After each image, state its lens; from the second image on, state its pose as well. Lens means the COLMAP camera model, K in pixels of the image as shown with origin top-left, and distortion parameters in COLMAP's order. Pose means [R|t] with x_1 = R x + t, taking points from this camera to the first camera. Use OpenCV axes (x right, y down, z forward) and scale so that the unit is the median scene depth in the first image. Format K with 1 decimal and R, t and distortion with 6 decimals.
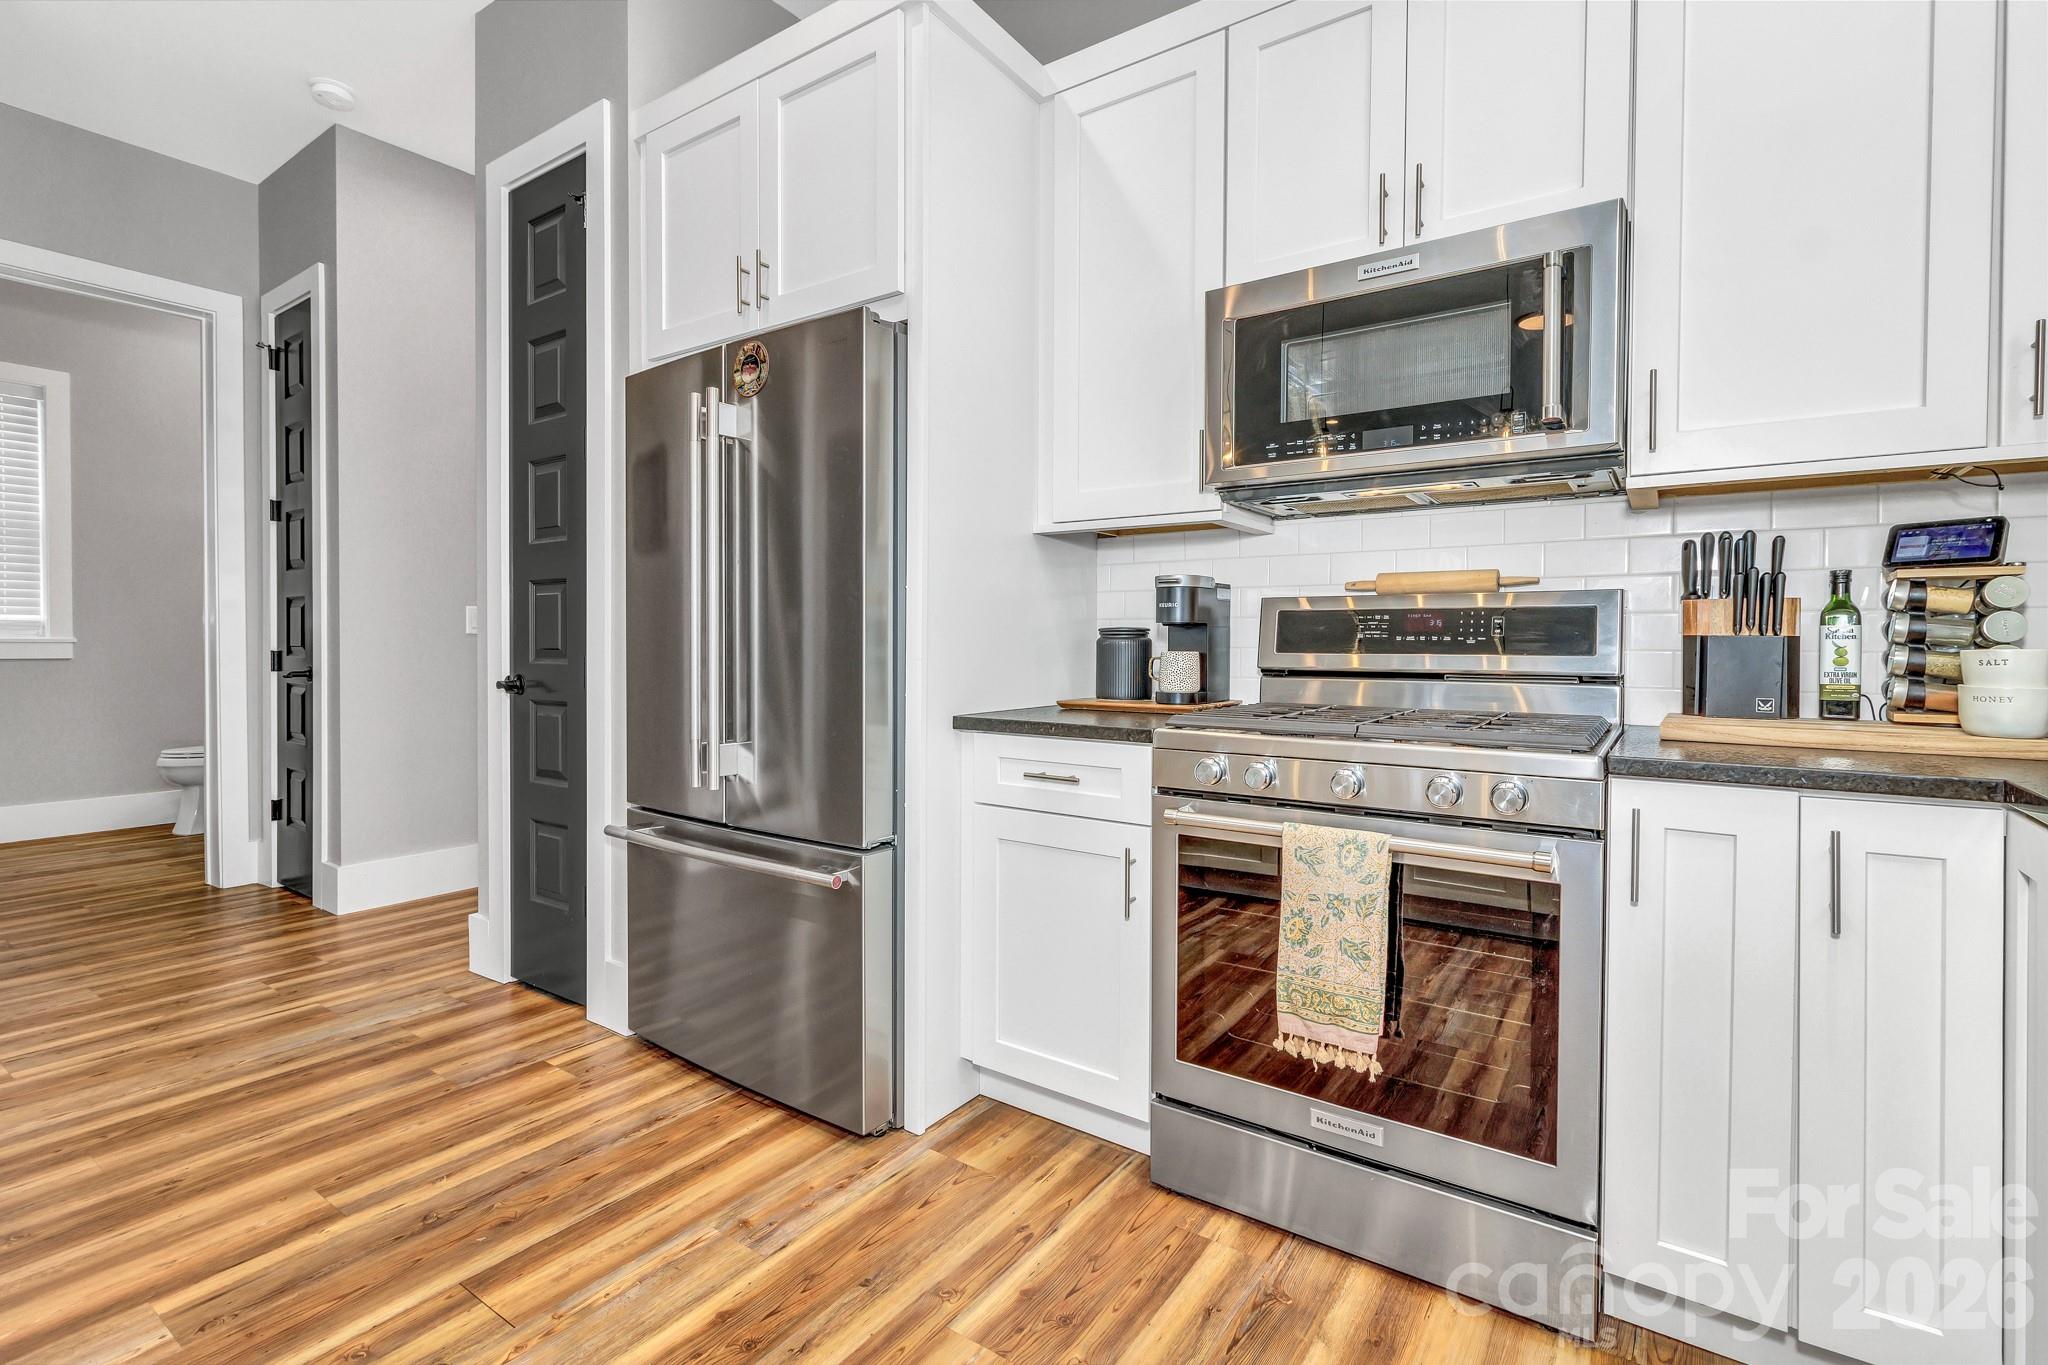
lens RADIAL K [[925.3, 0, 1018.9], [0, 925.3, 661.4], [0, 0, 1]] dist [-0.015362, 0.000405]
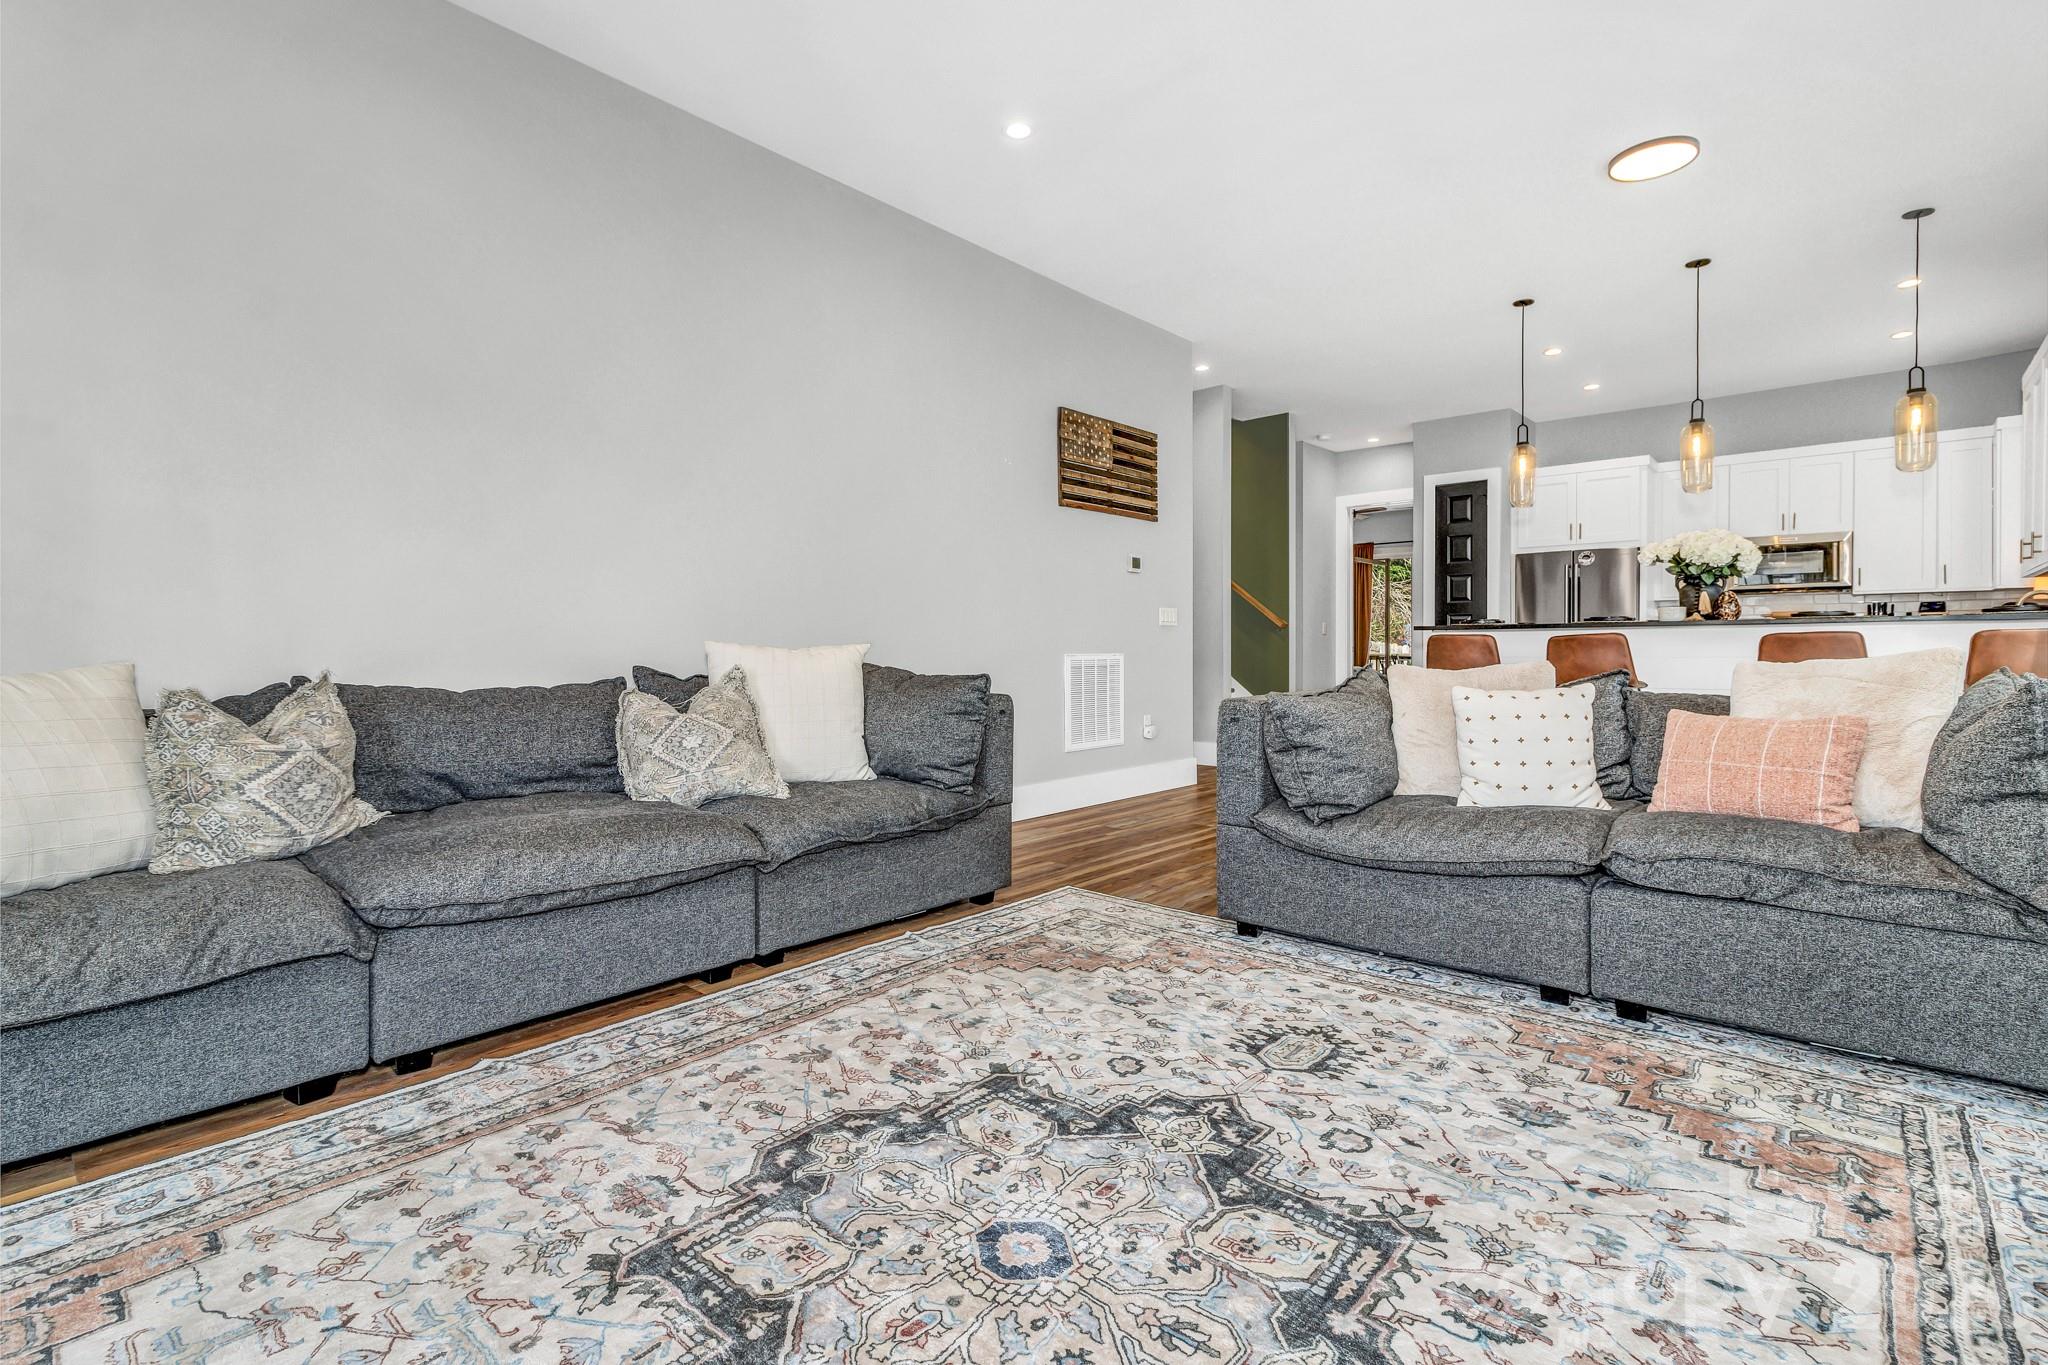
lens RADIAL K [[905.7, 0, 1049.0], [0, 905.7, 647.9], [0, 0, 1]] dist [-0.000056, -0.000076]
pose [[0.992969, -0.008360, -0.118080, -2.252293], [0.005154, 0.999611, -0.027425, 0.142699], [0.118263, 0.026623, 0.992625, -3.189290]]
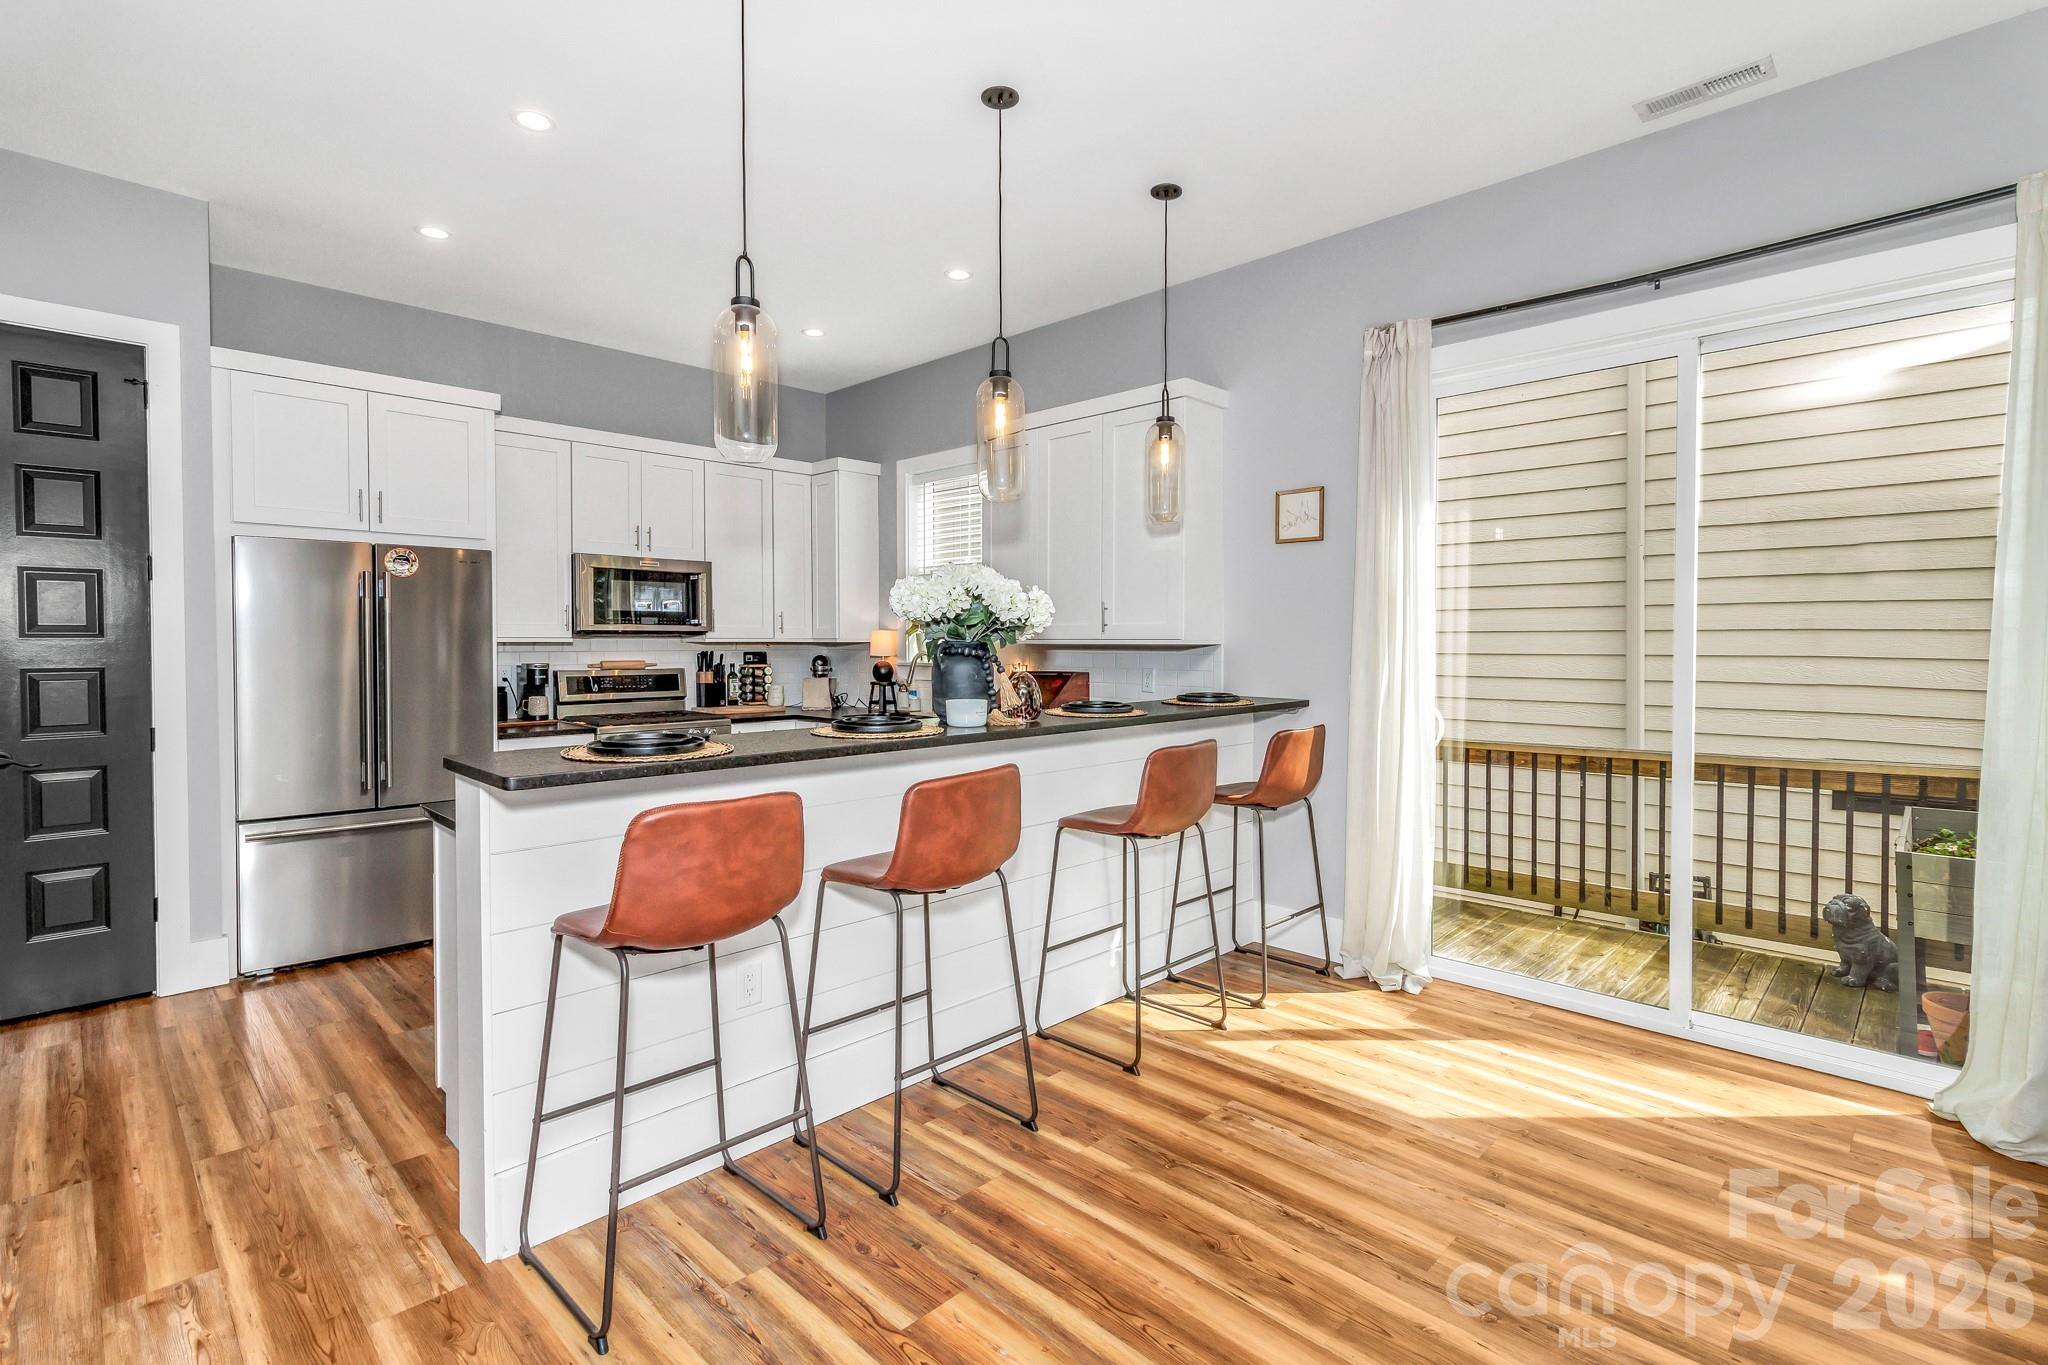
lens RADIAL K [[948.2, 0, 1021.3], [0, 948.2, 647.1], [0, 0, 1]] dist [0.000617, -0.000018]
pose [[0.188376, -0.010304, 0.982043, -2.223982], [0.023792, 0.999699, 0.005925, -0.139935], [-0.981809, 0.022249, 0.188565, -0.706349]]
